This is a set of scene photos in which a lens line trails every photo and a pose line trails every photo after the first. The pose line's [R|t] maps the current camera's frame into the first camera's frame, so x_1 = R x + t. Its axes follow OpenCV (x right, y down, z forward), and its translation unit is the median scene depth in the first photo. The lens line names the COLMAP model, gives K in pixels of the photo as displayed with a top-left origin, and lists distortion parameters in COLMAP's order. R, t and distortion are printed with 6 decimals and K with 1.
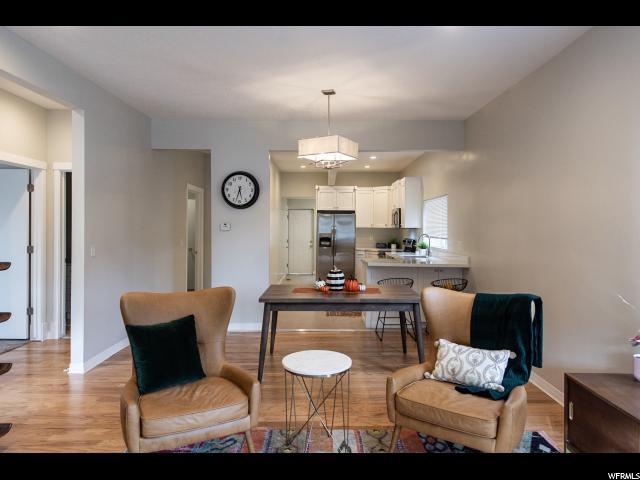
lens RADIAL K [[413.5, 0, 319.8], [0, 413.5, 236.5], [0, 0, 1]] dist [0.003495, 0.000036]
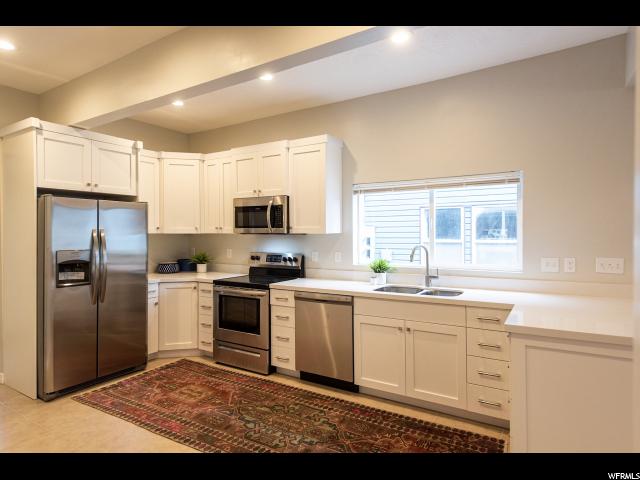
lens RADIAL K [[376.3, 0, 321.6], [0, 376.3, 235.0], [0, 0, 1]] dist [0.010919, -0.001506]
pose [[0.523750, -0.011803, 0.851790, -0.159998], [0.022825, 0.999739, -0.000181, -0.015472], [-0.851566, 0.019537, 0.523883, 0.616276]]
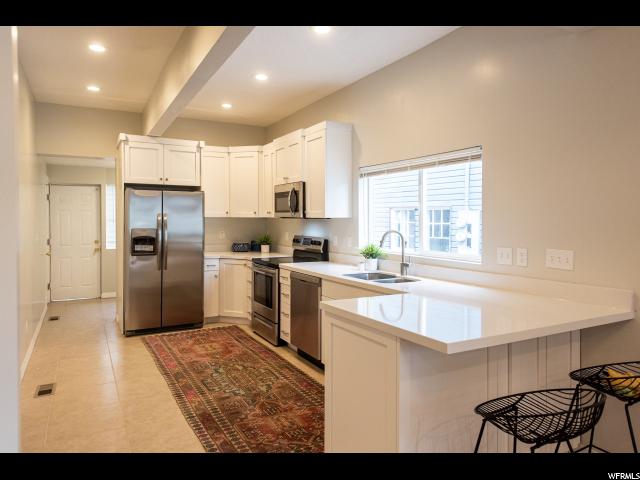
lens RADIAL K [[434.4, 0, 319.4], [0, 434.4, 227.5], [0, 0, 1]] dist [0.026857, -0.006420]
pose [[0.876341, -0.012341, 0.481533, -0.055595], [0.010677, 0.999924, 0.006196, -0.009652], [-0.481572, -0.000289, 0.876406, 0.418823]]
